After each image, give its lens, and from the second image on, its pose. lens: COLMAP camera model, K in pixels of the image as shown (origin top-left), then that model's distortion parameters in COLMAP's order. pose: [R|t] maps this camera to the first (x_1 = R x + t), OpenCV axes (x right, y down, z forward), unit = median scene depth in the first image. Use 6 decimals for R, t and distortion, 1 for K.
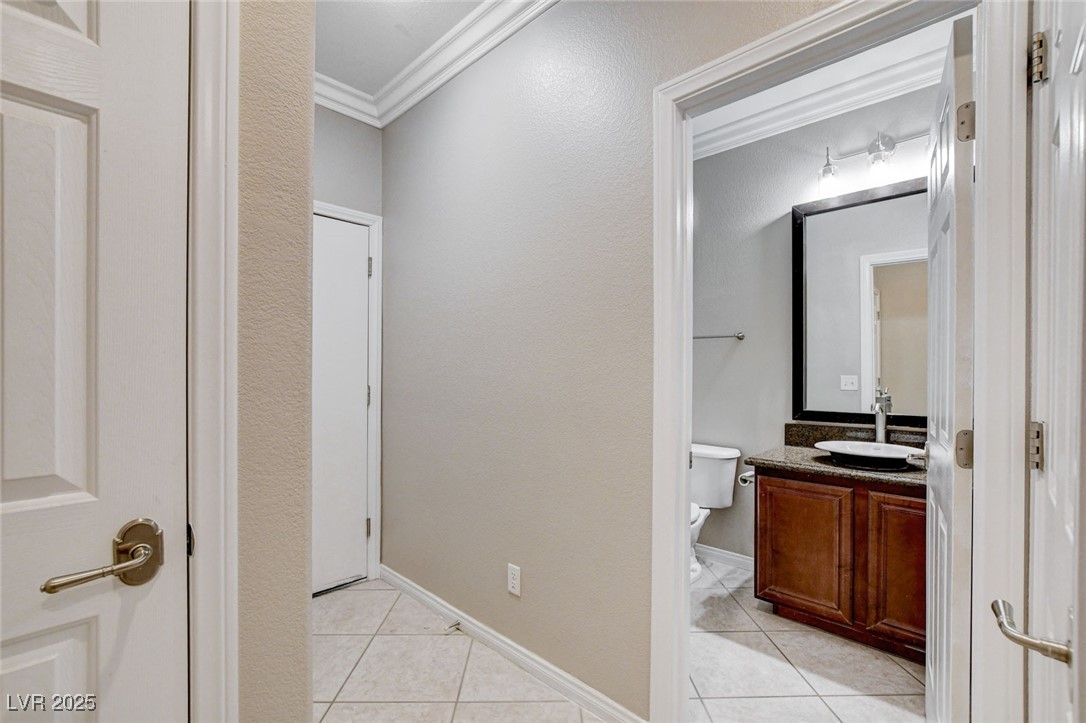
lens RADIAL K [[476.9, 0, 542.2], [0, 476.9, 365.1], [0, 0, 1]] dist [-0.014848, 0.000286]
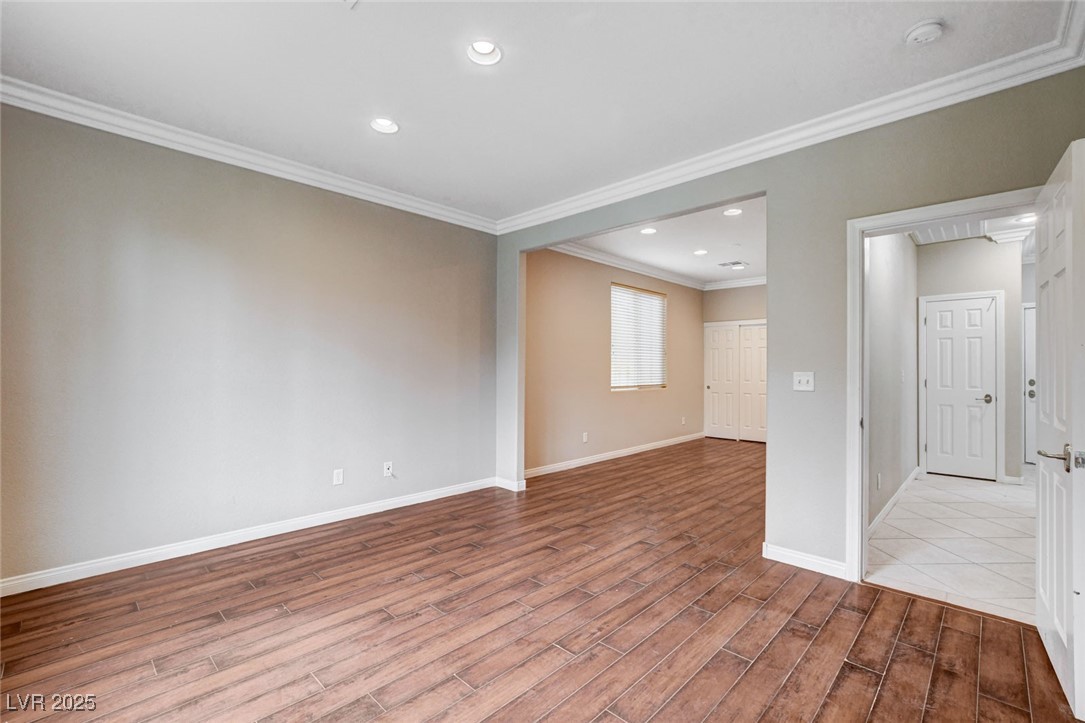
lens RADIAL K [[476.5, 0, 543.0], [0, 476.5, 365.1], [0, 0, 1]] dist [-0.014848, 0.000286]
pose [[0.011329, -0.004297, -0.999927, 6.423260], [-0.002788, 0.999987, -0.004329, -0.054489], [0.999932, 0.002837, 0.011317, -6.039641]]
